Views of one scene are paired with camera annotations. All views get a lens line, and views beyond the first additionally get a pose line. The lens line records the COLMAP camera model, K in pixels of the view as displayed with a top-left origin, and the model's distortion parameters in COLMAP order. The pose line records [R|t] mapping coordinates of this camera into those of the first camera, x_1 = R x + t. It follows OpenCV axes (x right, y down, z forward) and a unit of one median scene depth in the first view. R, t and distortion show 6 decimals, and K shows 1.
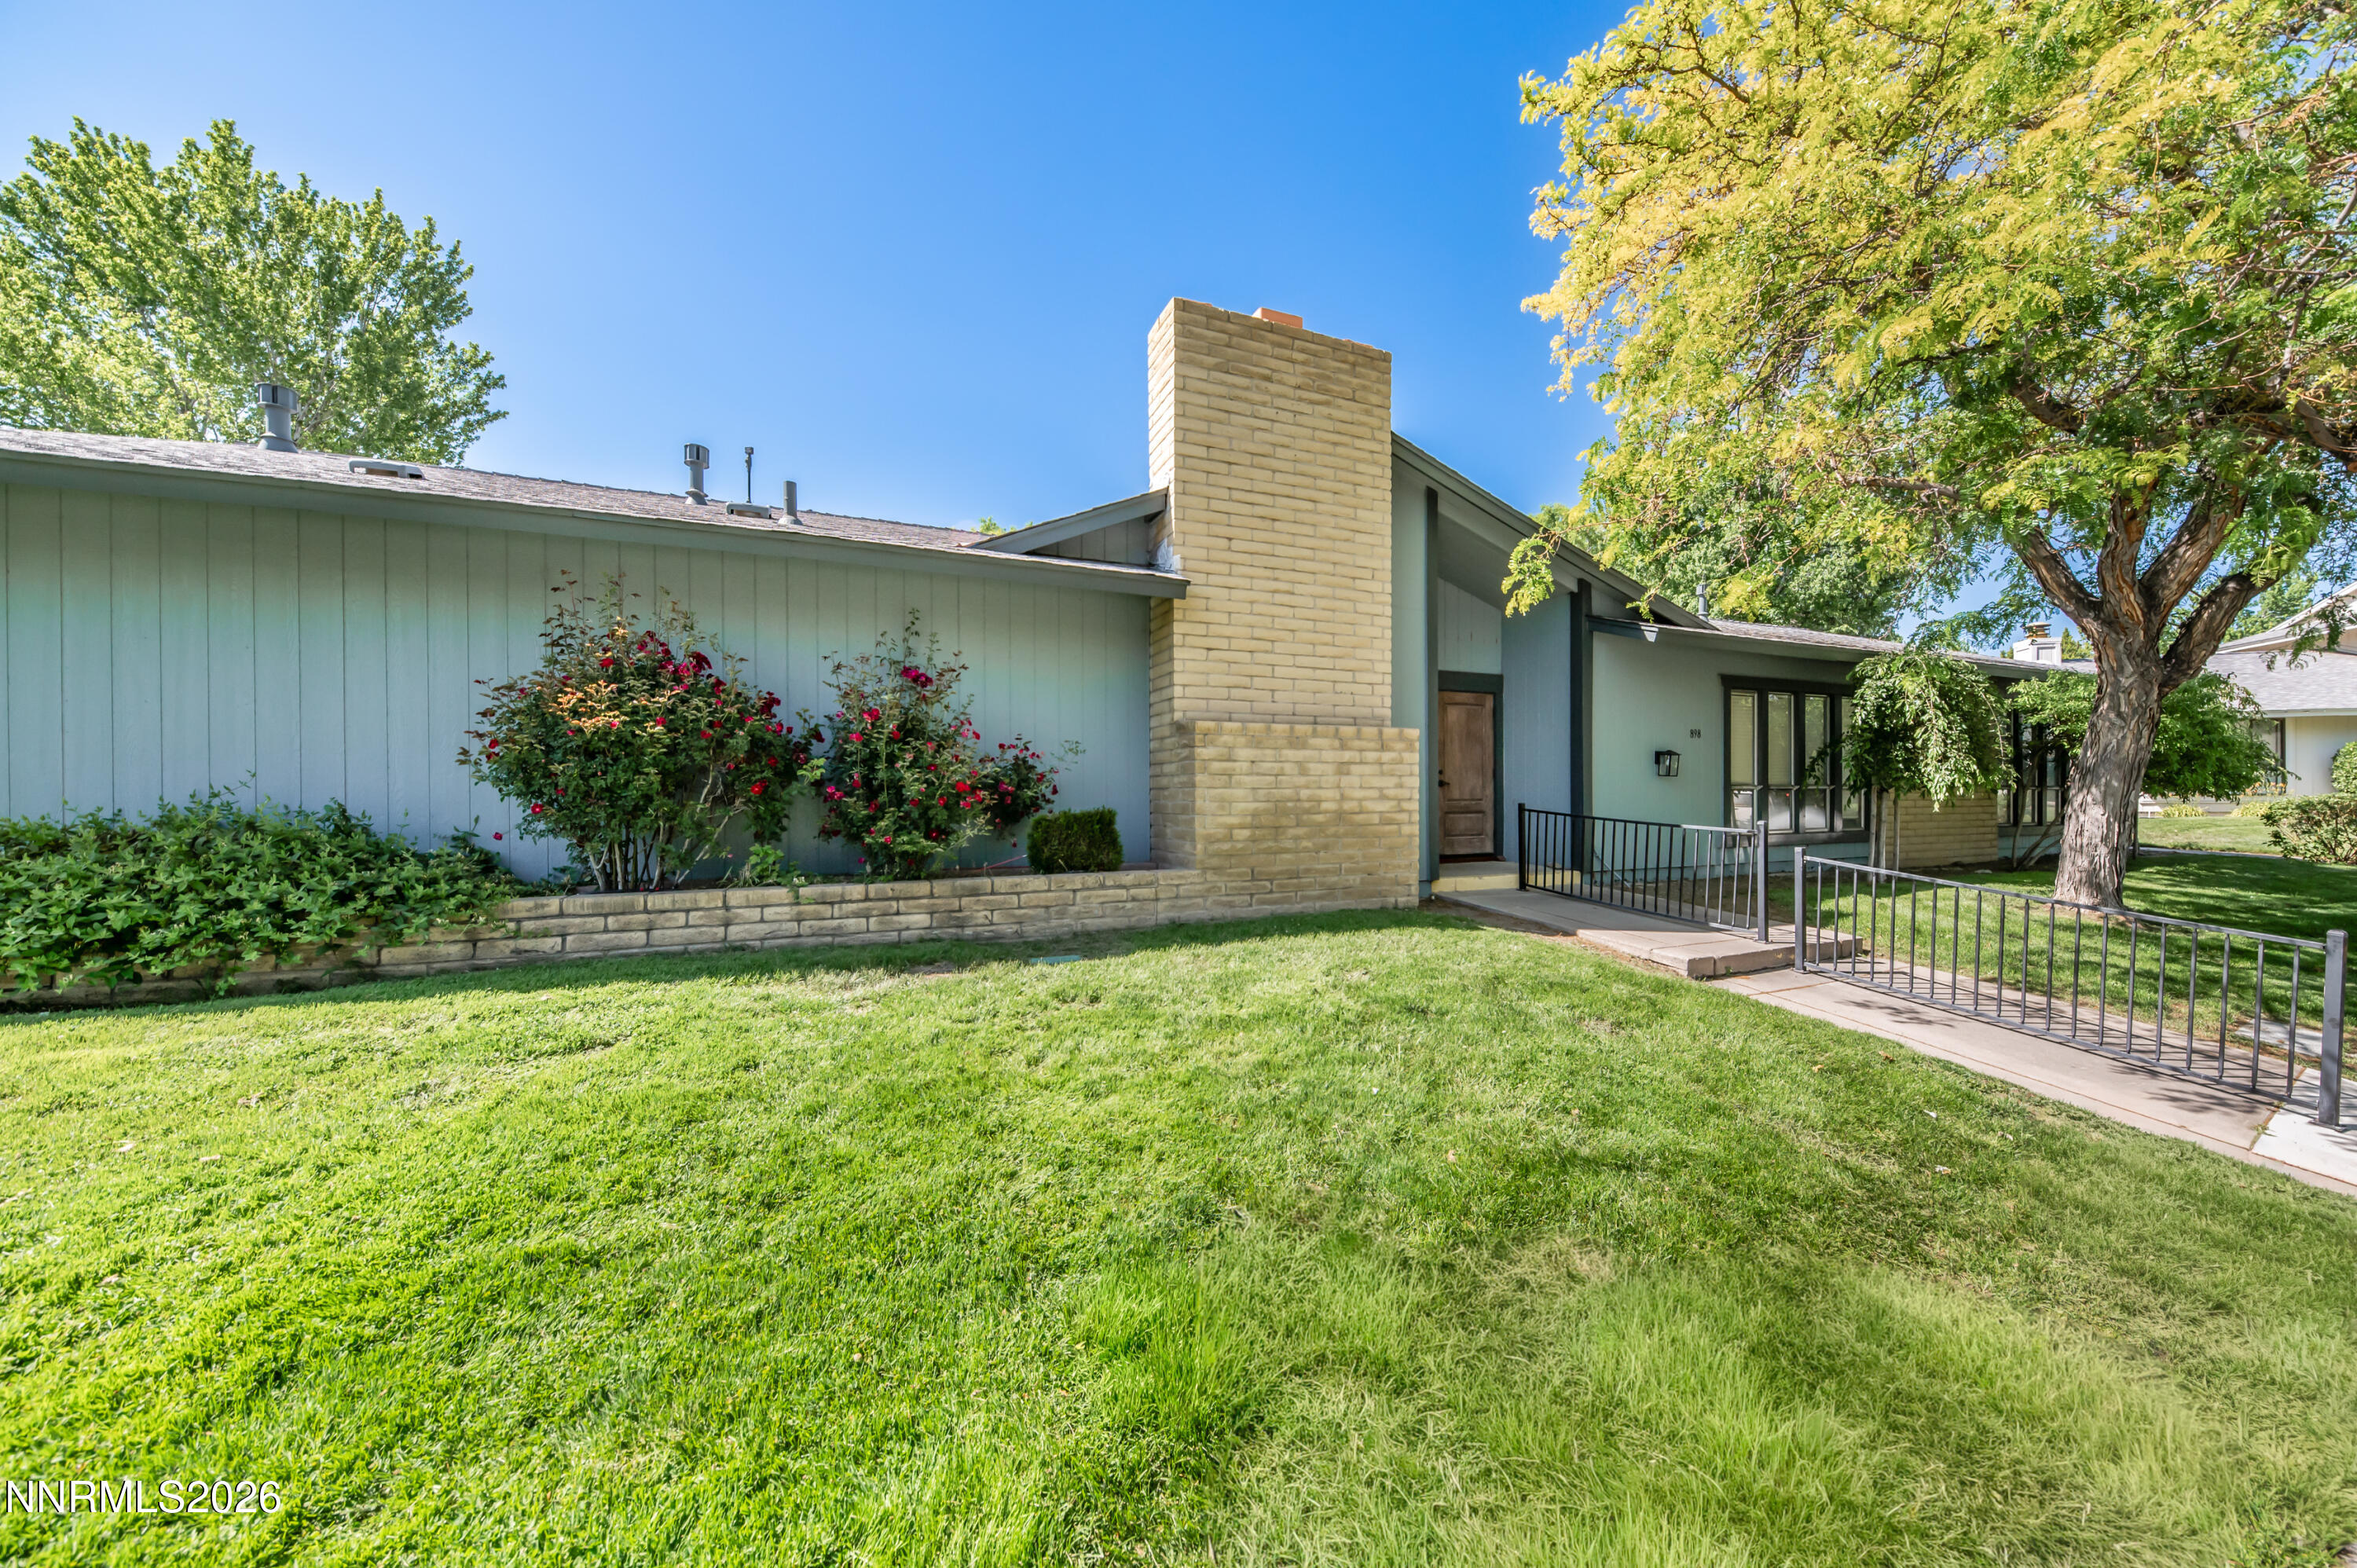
lens RADIAL K [[820.8, 0, 1178.1], [0, 820.8, 780.8], [0, 0, 1]] dist [-0.009720, -0.000119]
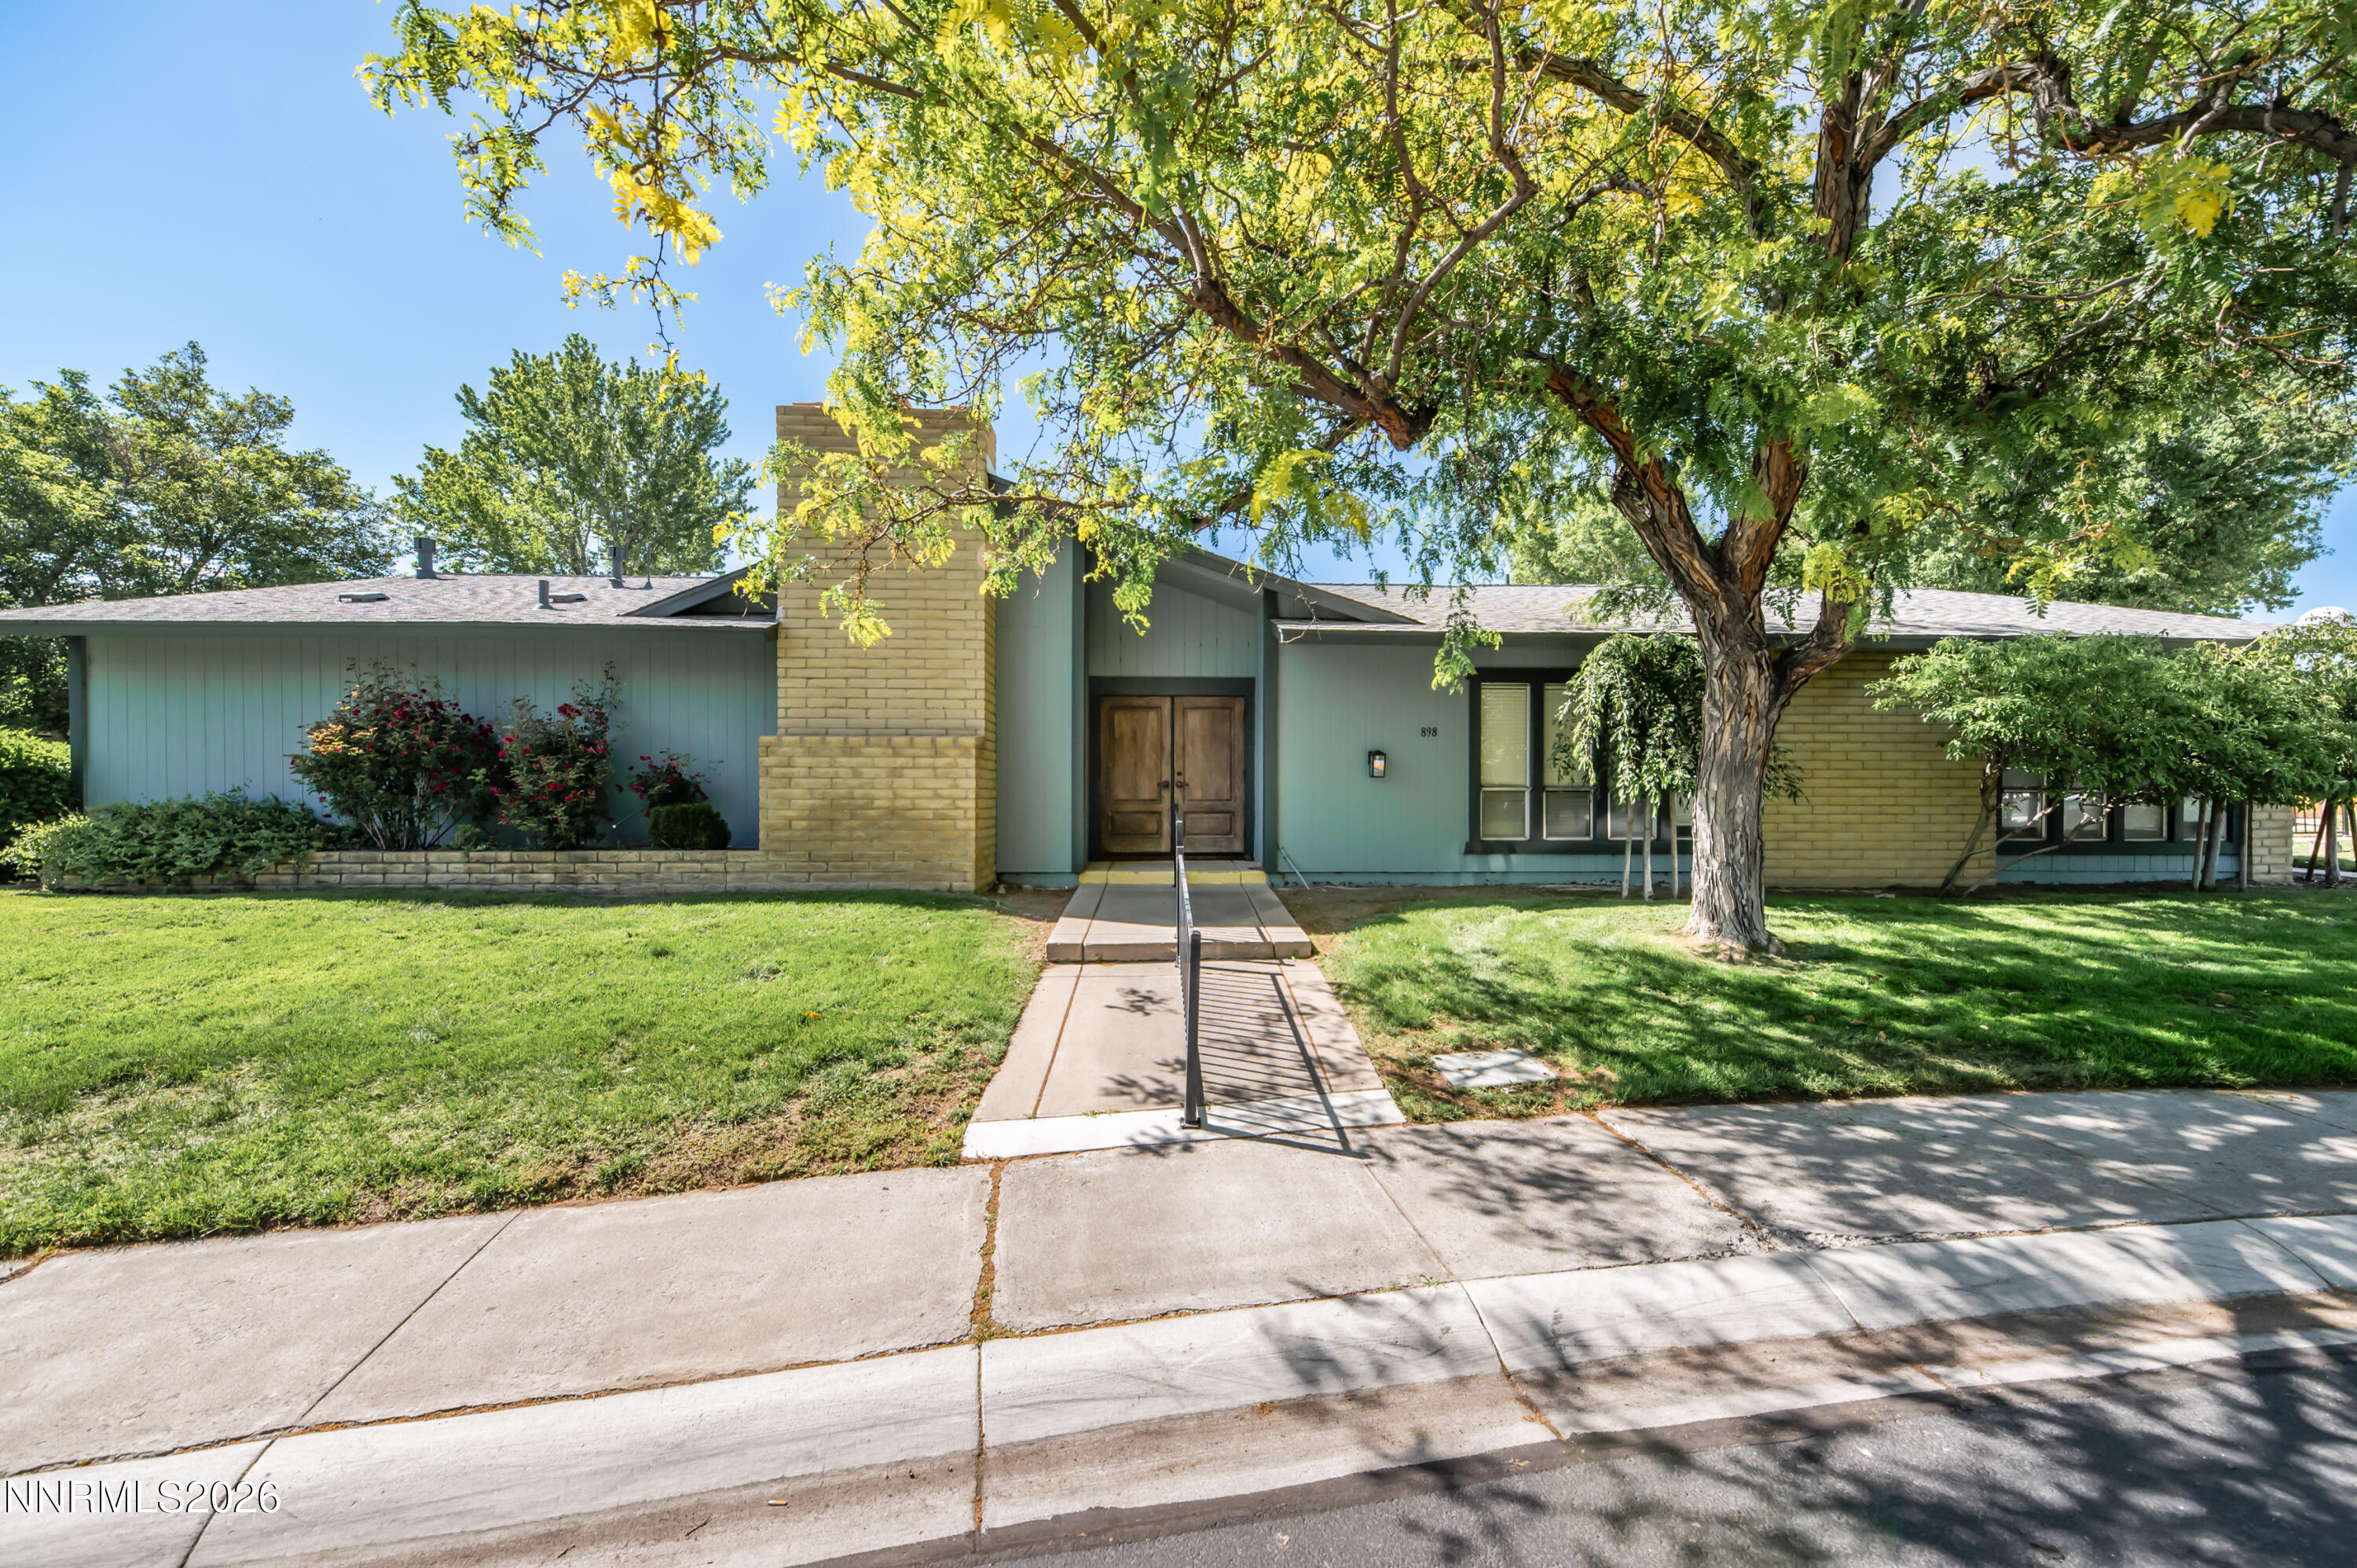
lens RADIAL K [[820.8, 0, 1175.3], [0, 820.8, 792.1], [0, 0, 1]] dist [-0.009720, -0.000119]
pose [[0.933398, -0.000135, -0.358843, 1.032377], [0.002670, 0.999975, 0.006569, 0.007666], [0.358833, -0.007090, 0.933375, 0.027328]]
